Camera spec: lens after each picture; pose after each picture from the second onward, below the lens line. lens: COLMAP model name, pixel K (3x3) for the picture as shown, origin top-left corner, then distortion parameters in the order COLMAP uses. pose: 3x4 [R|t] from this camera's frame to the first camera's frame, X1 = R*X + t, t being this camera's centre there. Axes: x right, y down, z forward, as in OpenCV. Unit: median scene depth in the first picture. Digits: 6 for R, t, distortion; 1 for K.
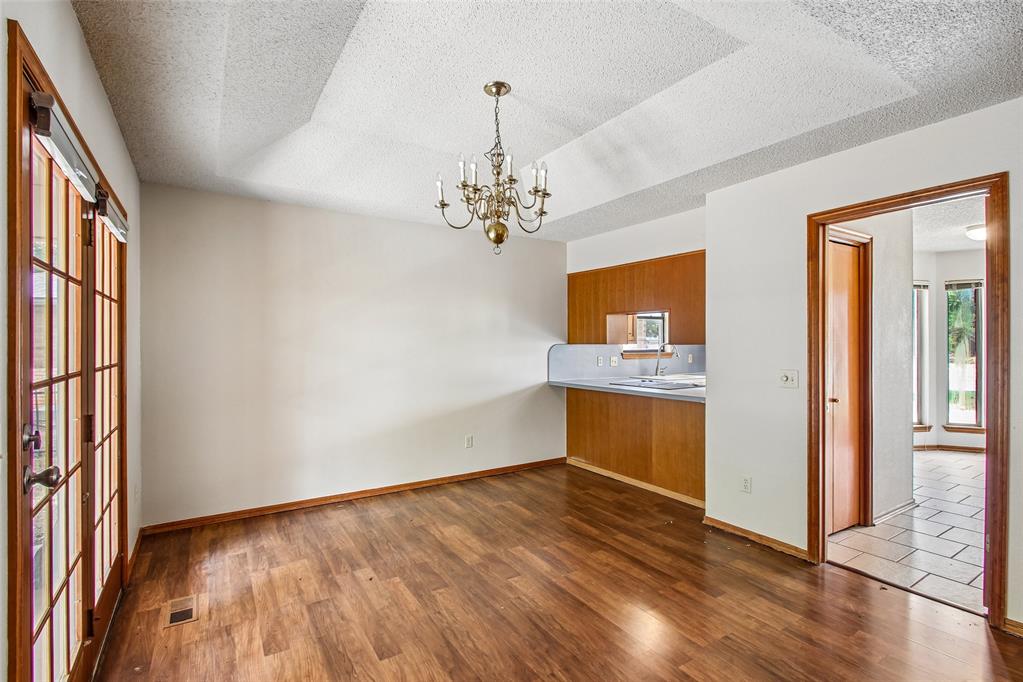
lens RADIAL K [[477.4, 0, 503.5], [0, 477.4, 340.2], [0, 0, 1]] dist [-0.000920, -0.008582]
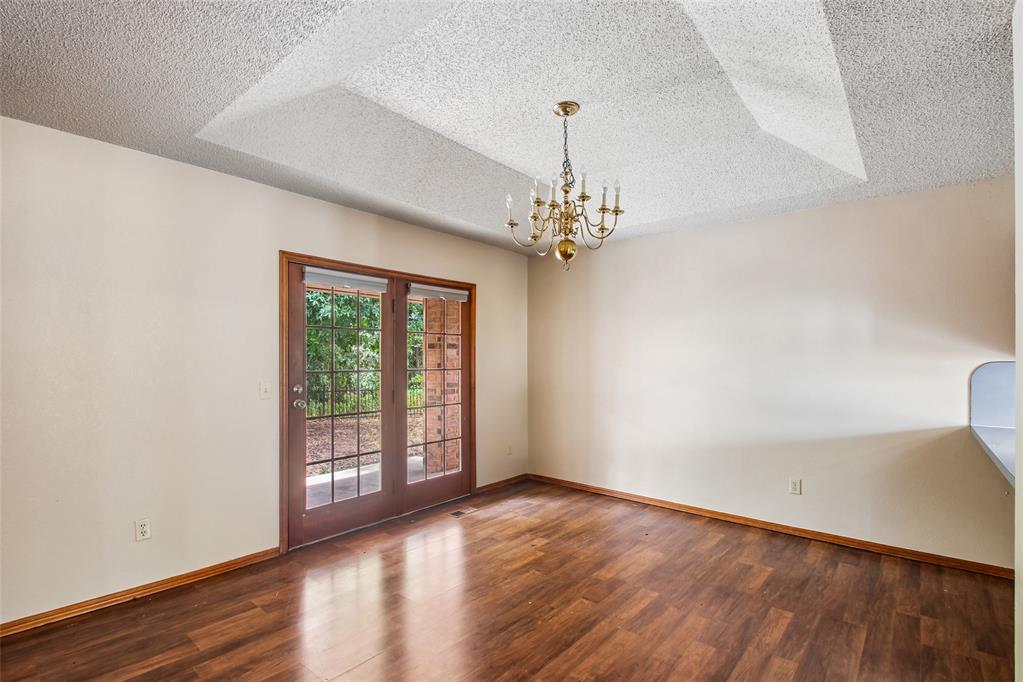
lens RADIAL K [[477.4, 0, 507.6], [0, 477.4, 346.0], [0, 0, 1]] dist [-0.000920, -0.008582]
pose [[0.310224, -0.016299, -0.950524, 0.692756], [-0.005640, 0.999804, -0.018985, 0.002878], [0.950647, 0.011251, 0.310071, 0.420195]]
